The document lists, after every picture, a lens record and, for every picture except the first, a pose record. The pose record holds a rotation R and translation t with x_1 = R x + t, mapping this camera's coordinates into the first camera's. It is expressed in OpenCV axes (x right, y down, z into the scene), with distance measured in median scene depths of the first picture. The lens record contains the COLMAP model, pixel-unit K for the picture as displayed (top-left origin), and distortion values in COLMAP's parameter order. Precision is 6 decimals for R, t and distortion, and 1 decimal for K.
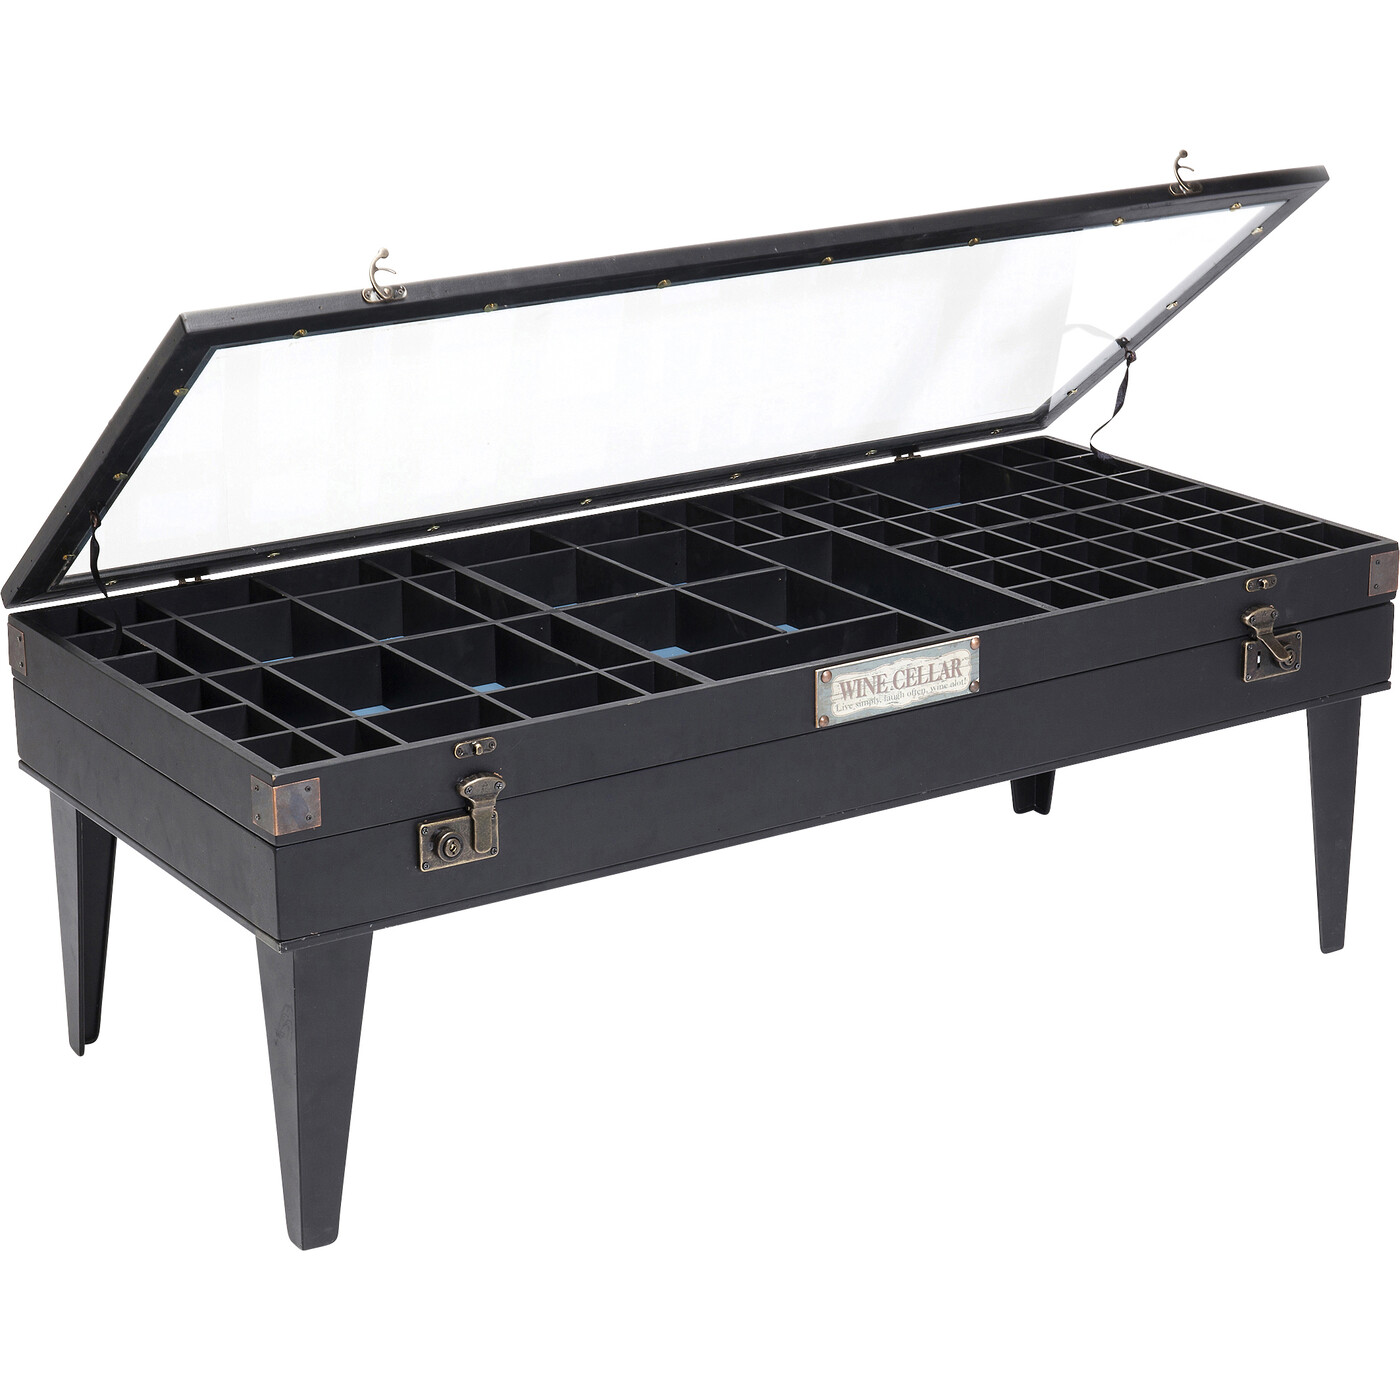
lens RADIAL K [[3290.2, 0, 700.0], [0, 3290.2, 700.0], [0, 0, 1]] dist [0.039232, 0.519334]
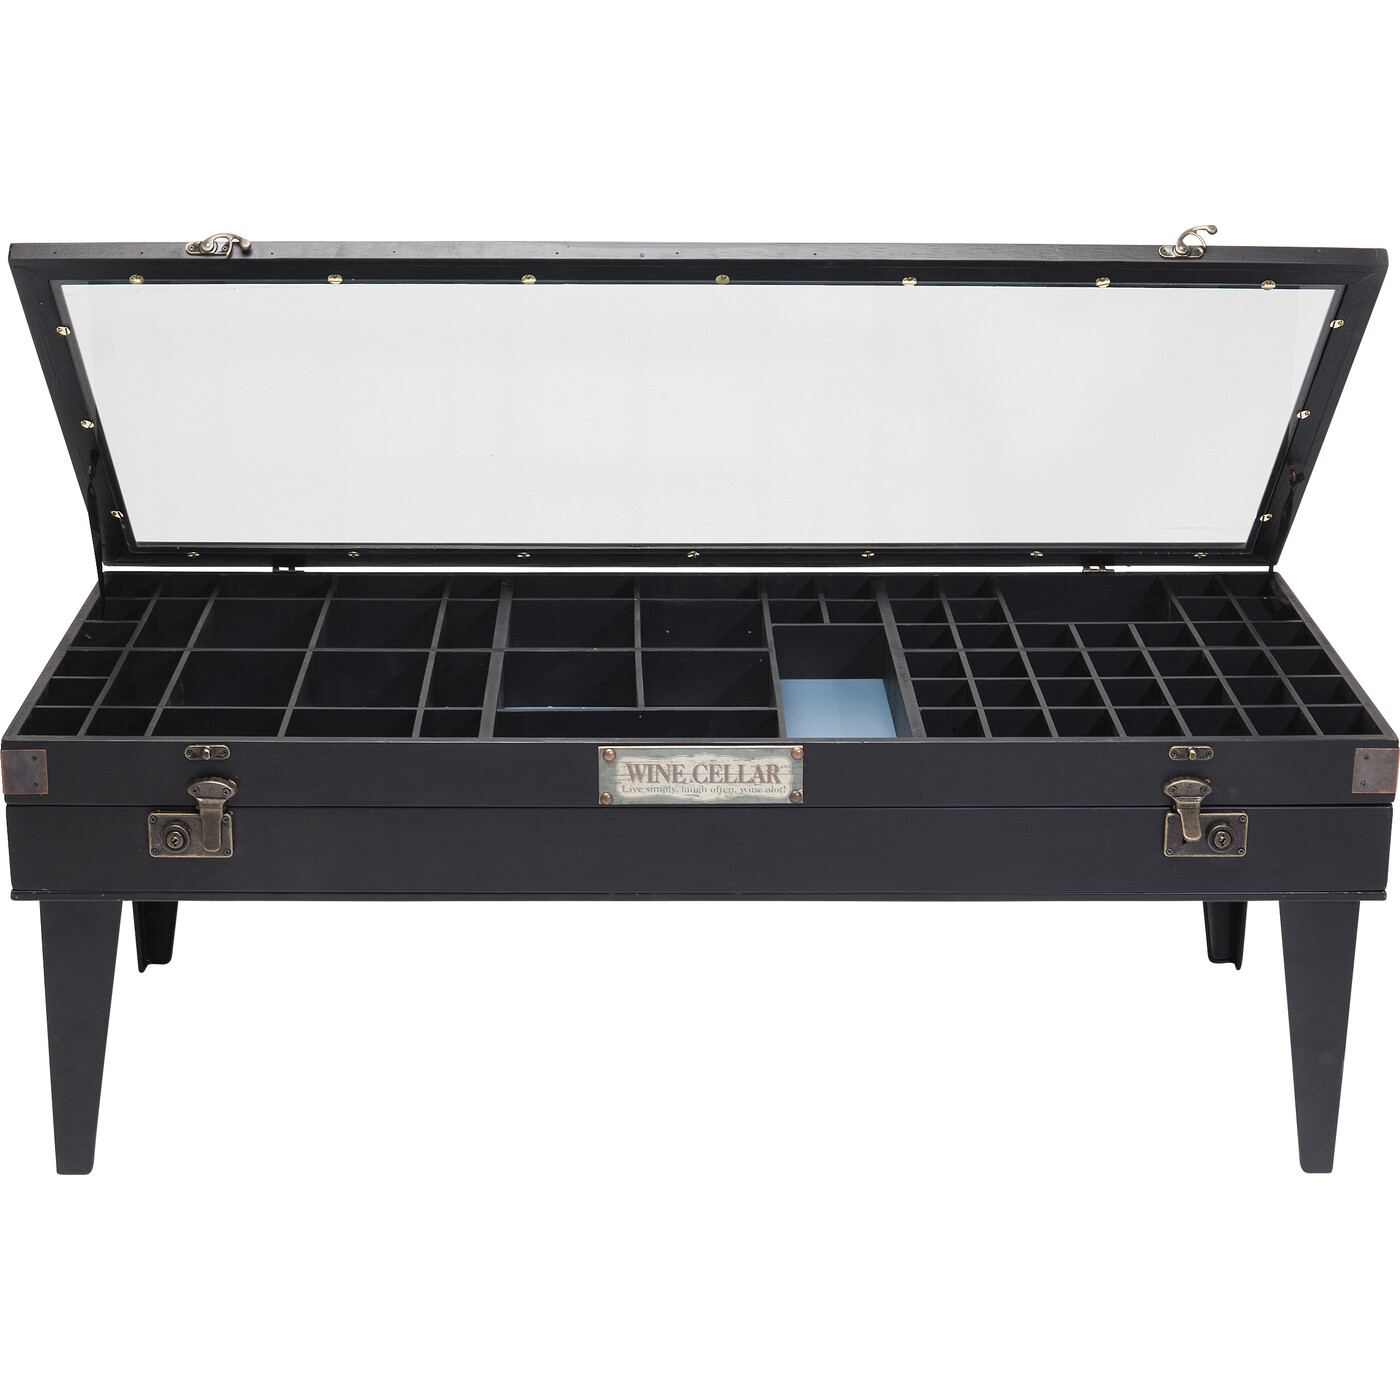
lens RADIAL K [[3166.0, 0, 700.0], [0, 3166.0, 700.0], [0, 0, 1]] dist [-0.057882, -0.551890]
pose [[0.847038, 0.176525, -0.501364, 0.532476], [-0.176817, 0.983101, 0.047414, -0.072863], [0.501261, 0.048488, 0.863936, 0.177008]]
